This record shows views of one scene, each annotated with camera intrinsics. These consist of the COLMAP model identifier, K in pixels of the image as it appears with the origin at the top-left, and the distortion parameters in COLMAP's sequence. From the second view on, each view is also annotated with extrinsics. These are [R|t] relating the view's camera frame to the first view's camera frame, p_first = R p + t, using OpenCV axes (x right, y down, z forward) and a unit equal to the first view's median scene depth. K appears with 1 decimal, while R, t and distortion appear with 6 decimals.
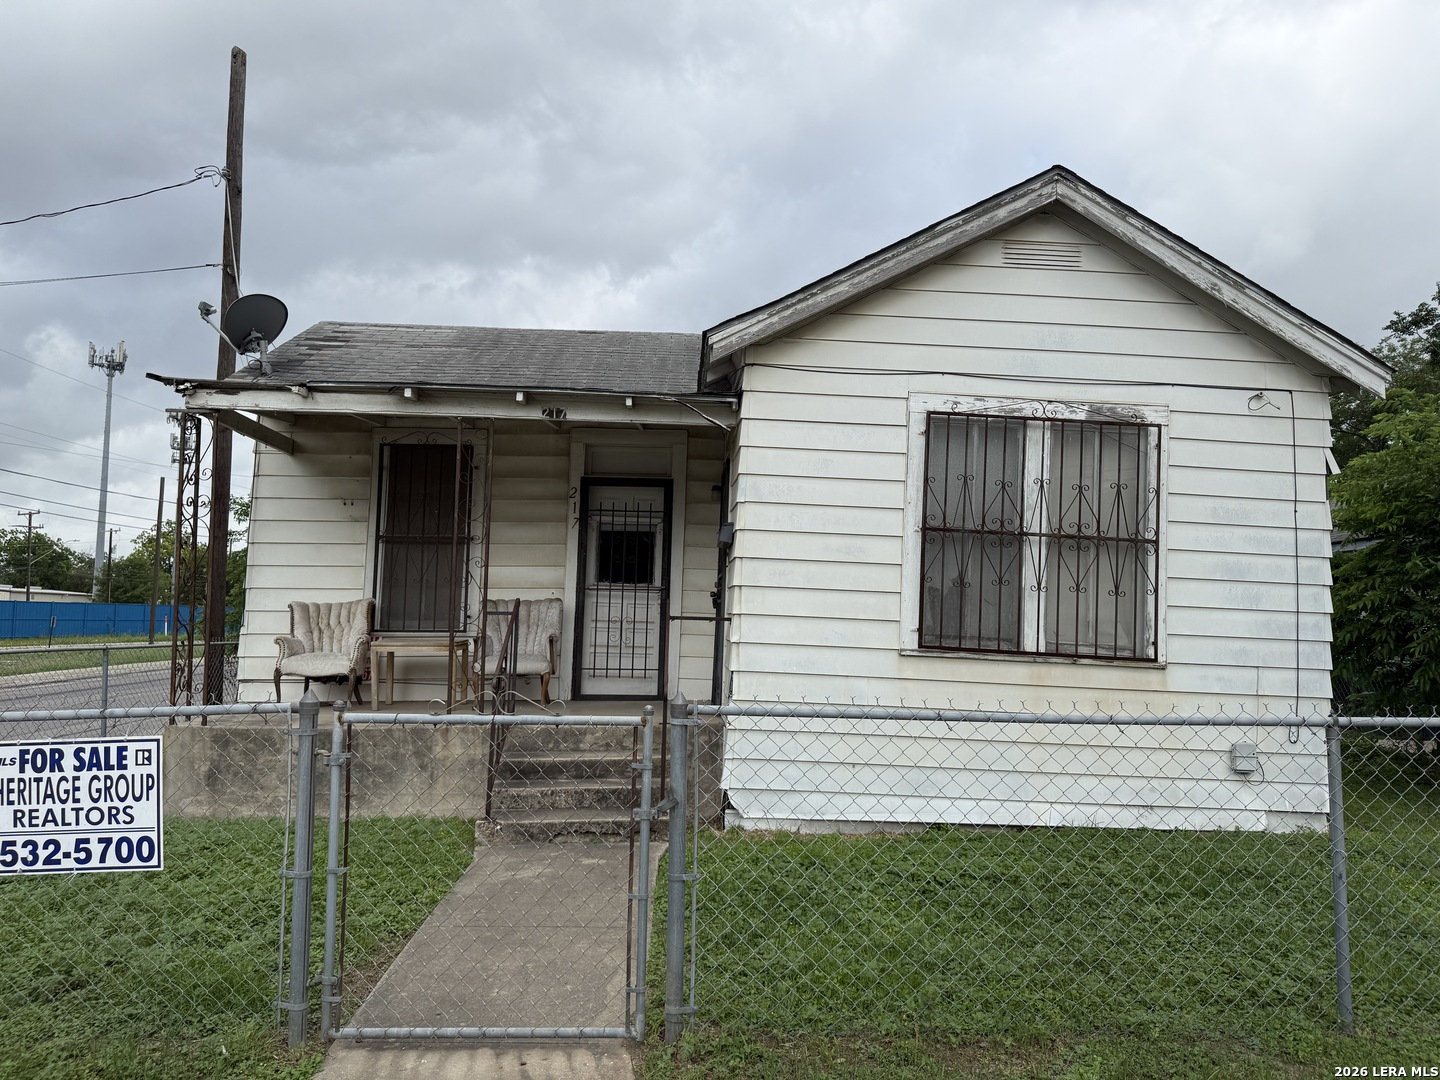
lens RADIAL K [[1019.3, 0, 719.8], [0, 1019.3, 541.3], [0, 0, 1]] dist [0.070233, -0.000590]
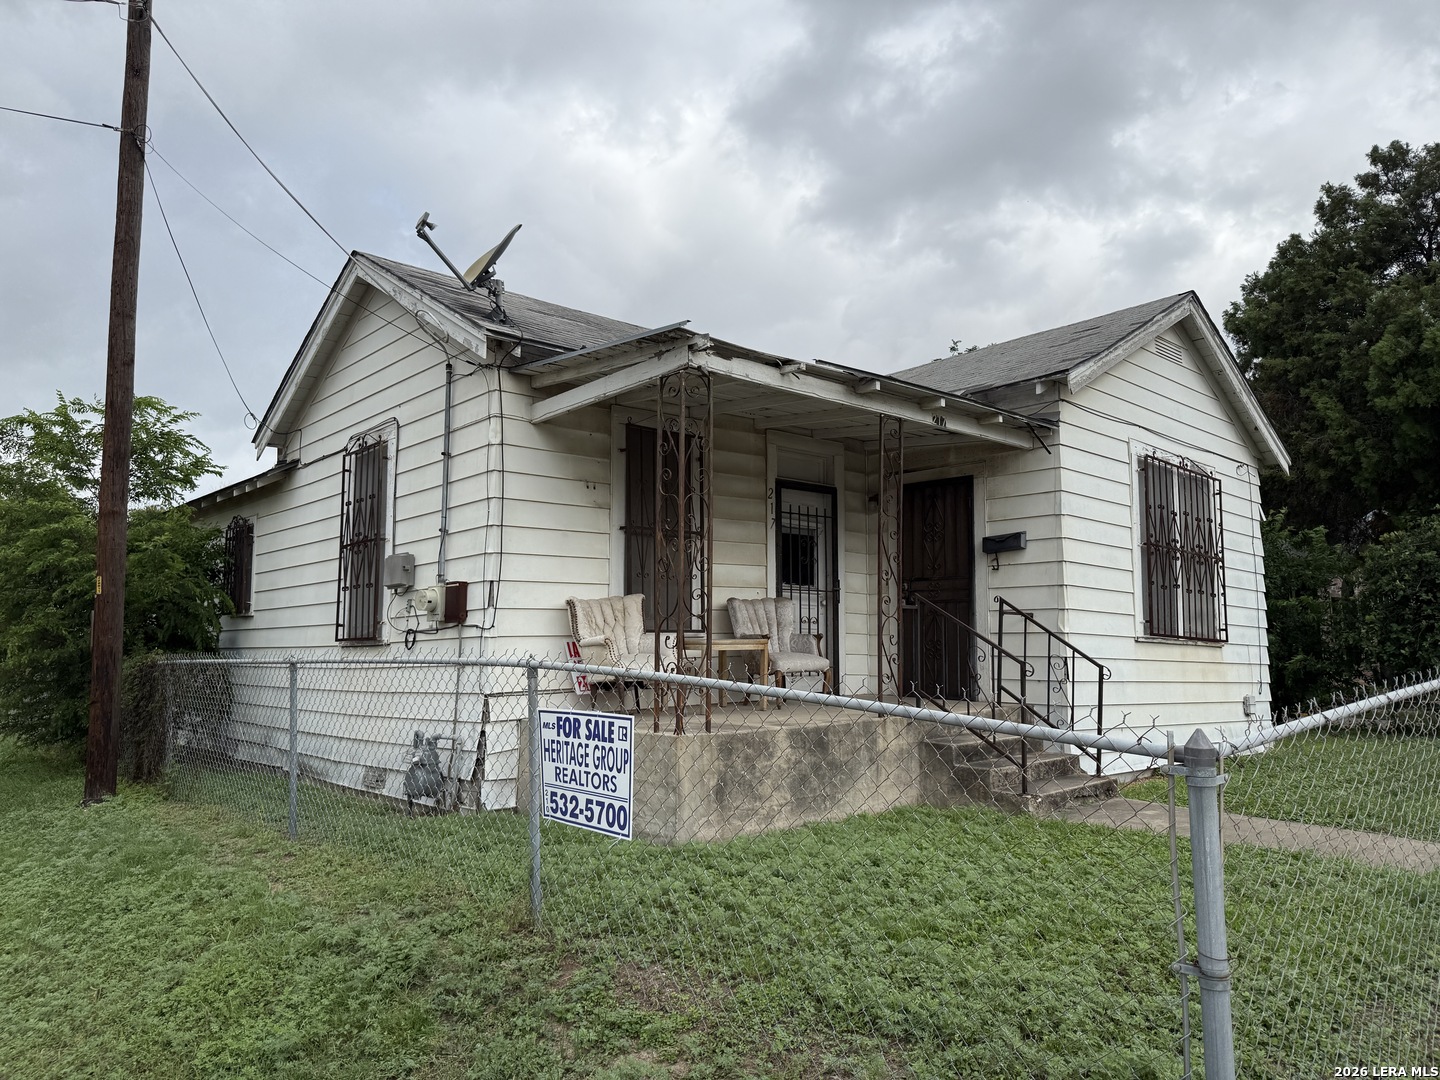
lens RADIAL K [[1019.3, 0, 721.1], [0, 1019.3, 542.4], [0, 0, 1]] dist [0.070233, -0.000590]
pose [[0.762369, 0.045275, 0.645557, -0.835130], [-0.028691, 0.998933, -0.036176, 0.038487], [-0.646507, 0.009058, 0.762855, 0.269345]]
